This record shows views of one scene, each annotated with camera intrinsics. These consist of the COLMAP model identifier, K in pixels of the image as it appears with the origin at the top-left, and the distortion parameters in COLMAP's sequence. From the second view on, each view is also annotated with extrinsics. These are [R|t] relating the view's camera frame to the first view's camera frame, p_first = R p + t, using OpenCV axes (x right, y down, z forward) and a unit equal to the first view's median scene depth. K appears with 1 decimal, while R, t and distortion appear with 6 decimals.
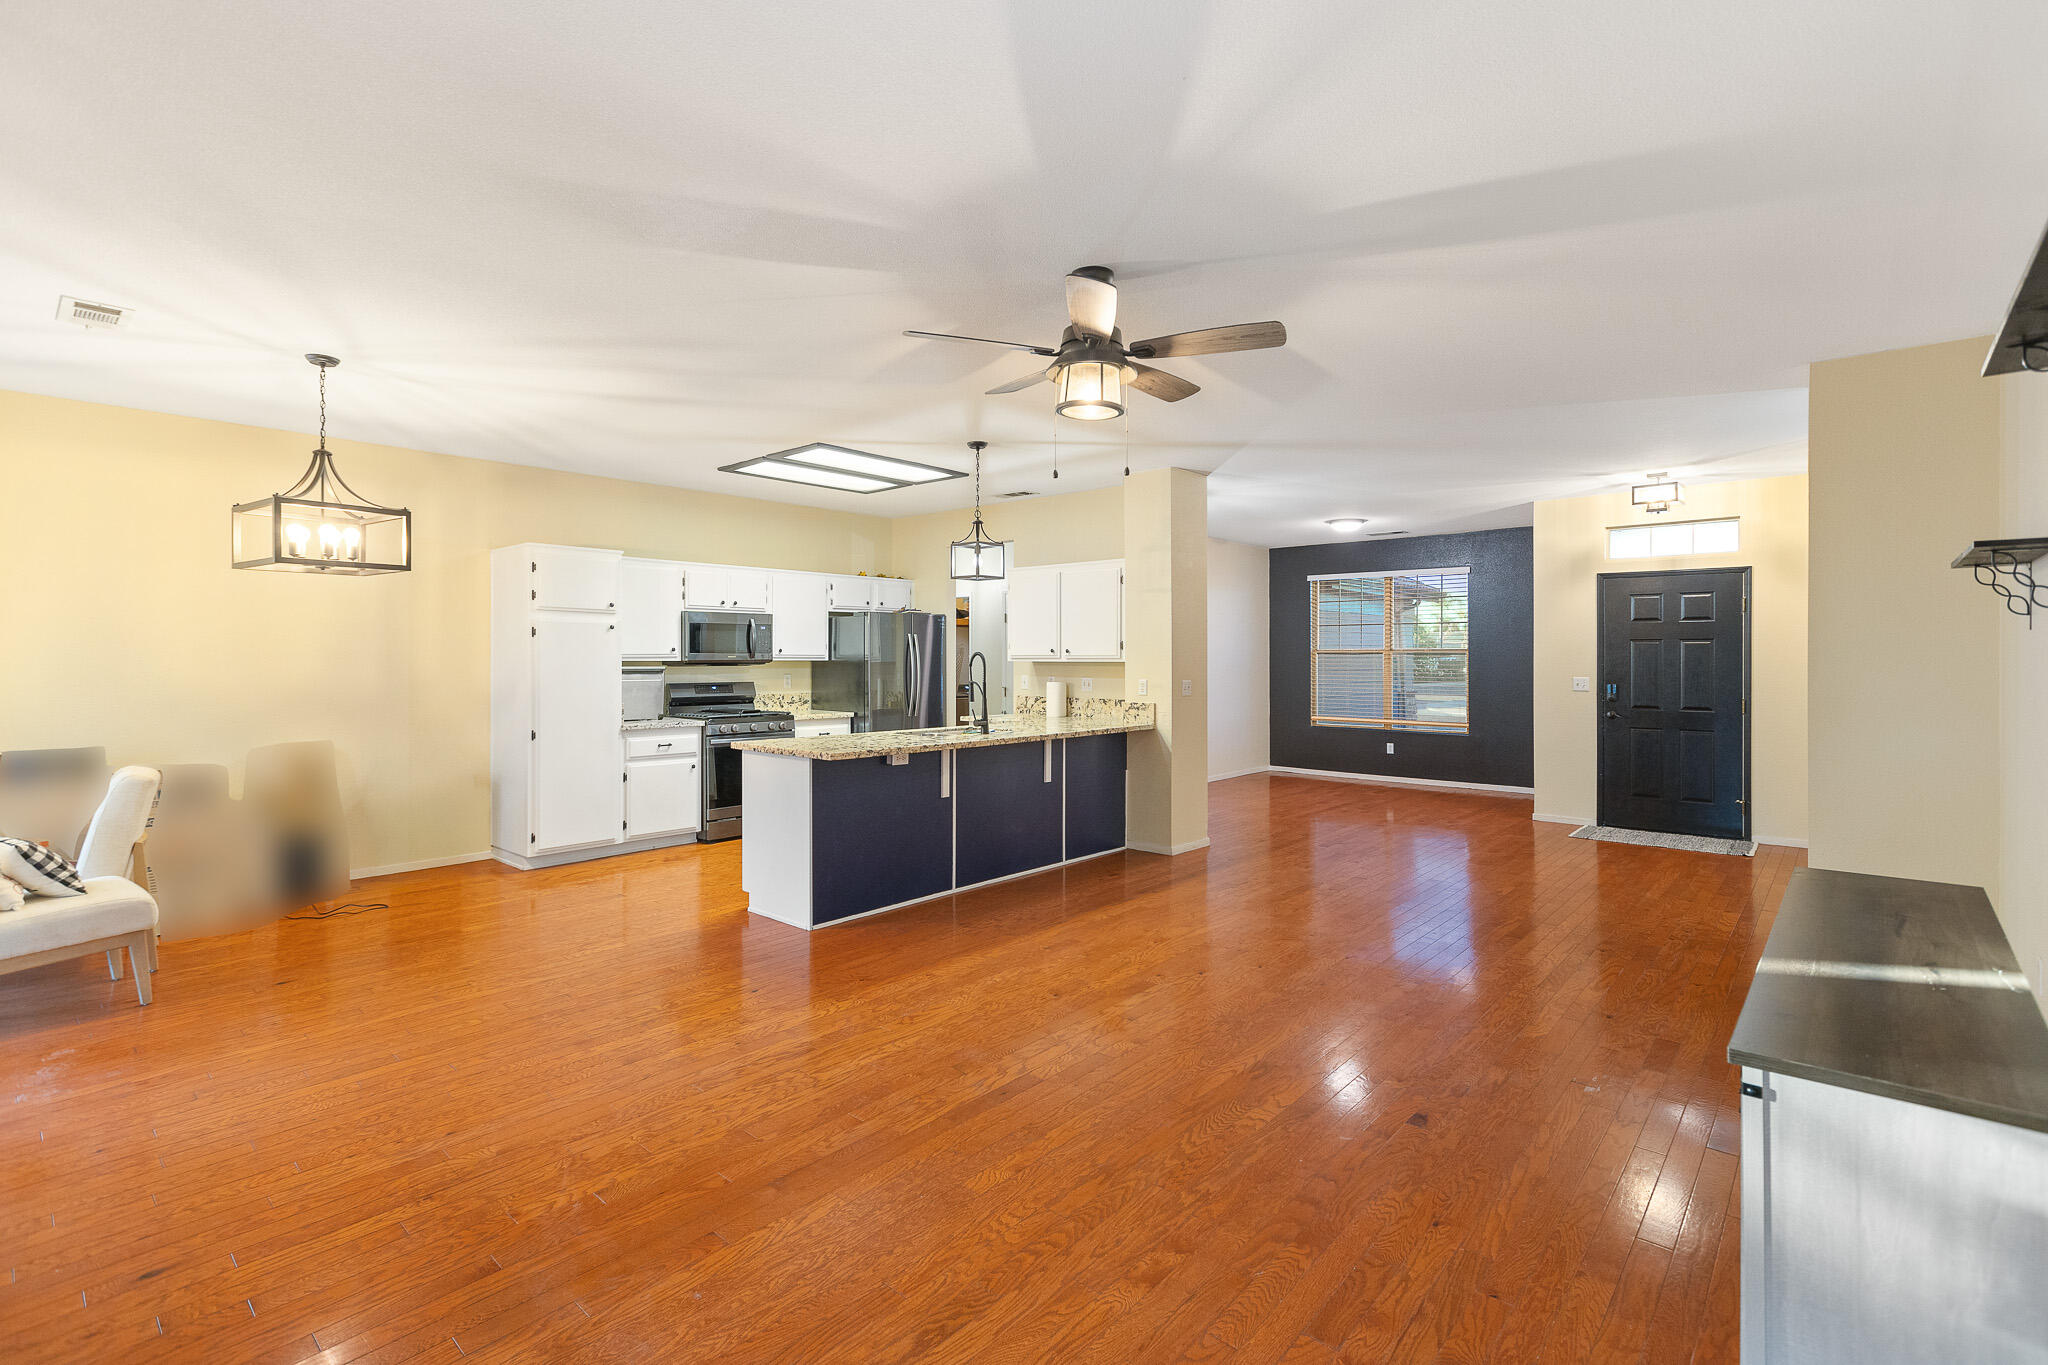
lens RADIAL K [[932.6, 0, 1028.1], [0, 932.6, 659.5], [0, 0, 1]] dist [0.001323, -0.000302]
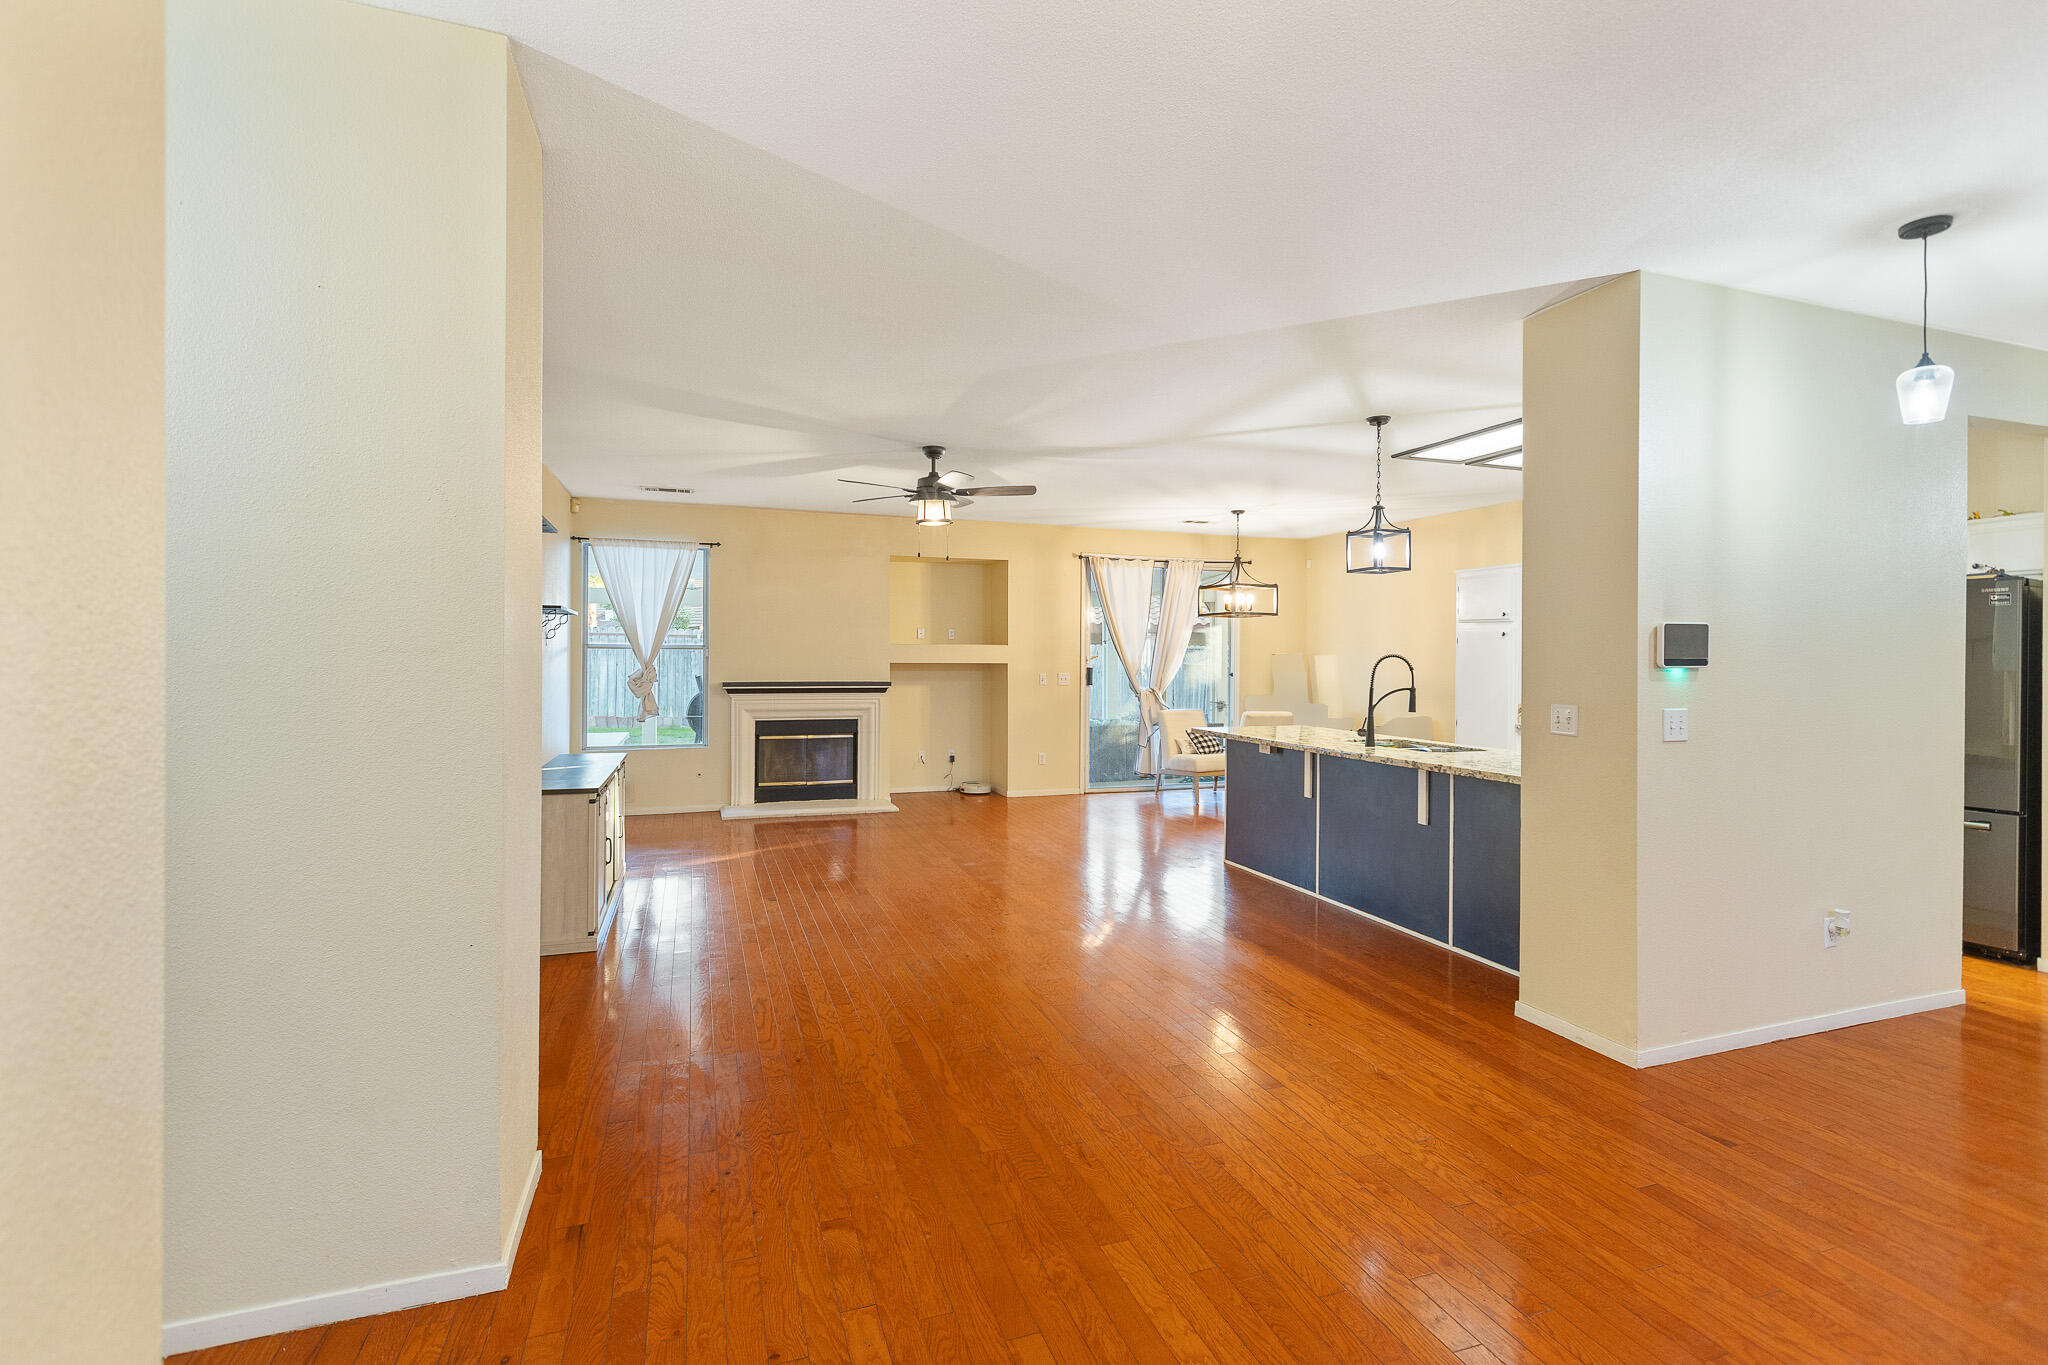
lens RADIAL K [[932.6, 0, 1028.1], [0, 932.6, 659.5], [0, 0, 1]] dist [0.001323, -0.000302]
pose [[-0.481119, -0.002211, -0.876652, 0.698667], [-0.006278, 0.999980, 0.000924, -0.001212], [0.876633, 0.005949, -0.481123, 0.901000]]
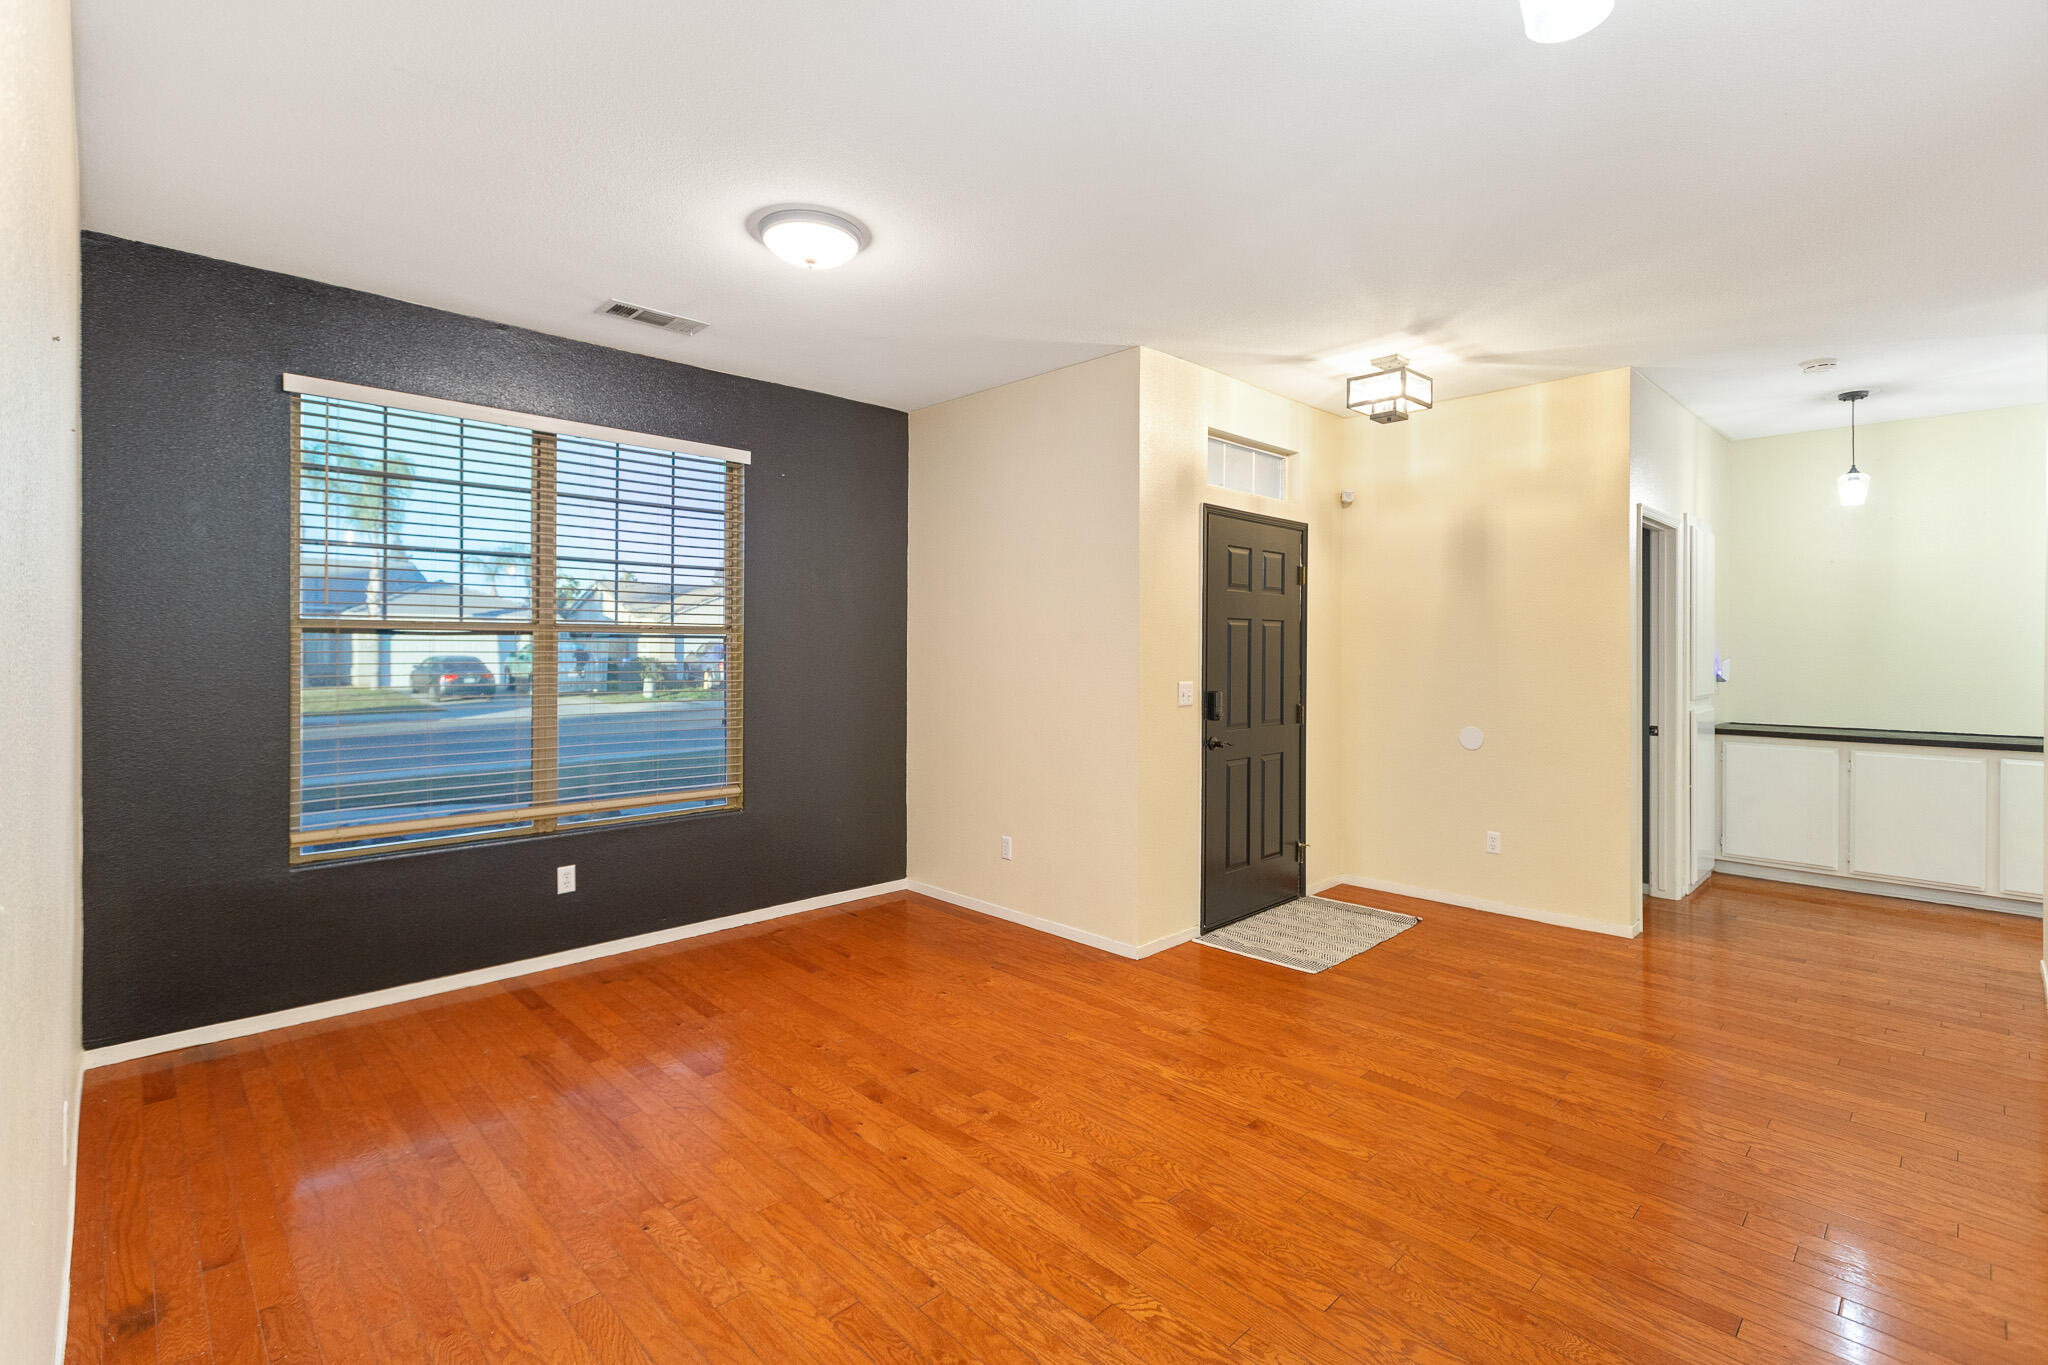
lens RADIAL K [[928.8, 0, 1025.7], [0, 928.8, 651.4], [0, 0, 1]] dist [0.002144, -0.001080]
pose [[0.069804, -0.005971, 0.997543, 0.024643], [-0.000738, 0.999982, 0.006038, -0.002872], [-0.997560, -0.001158, 0.069799, 1.116256]]
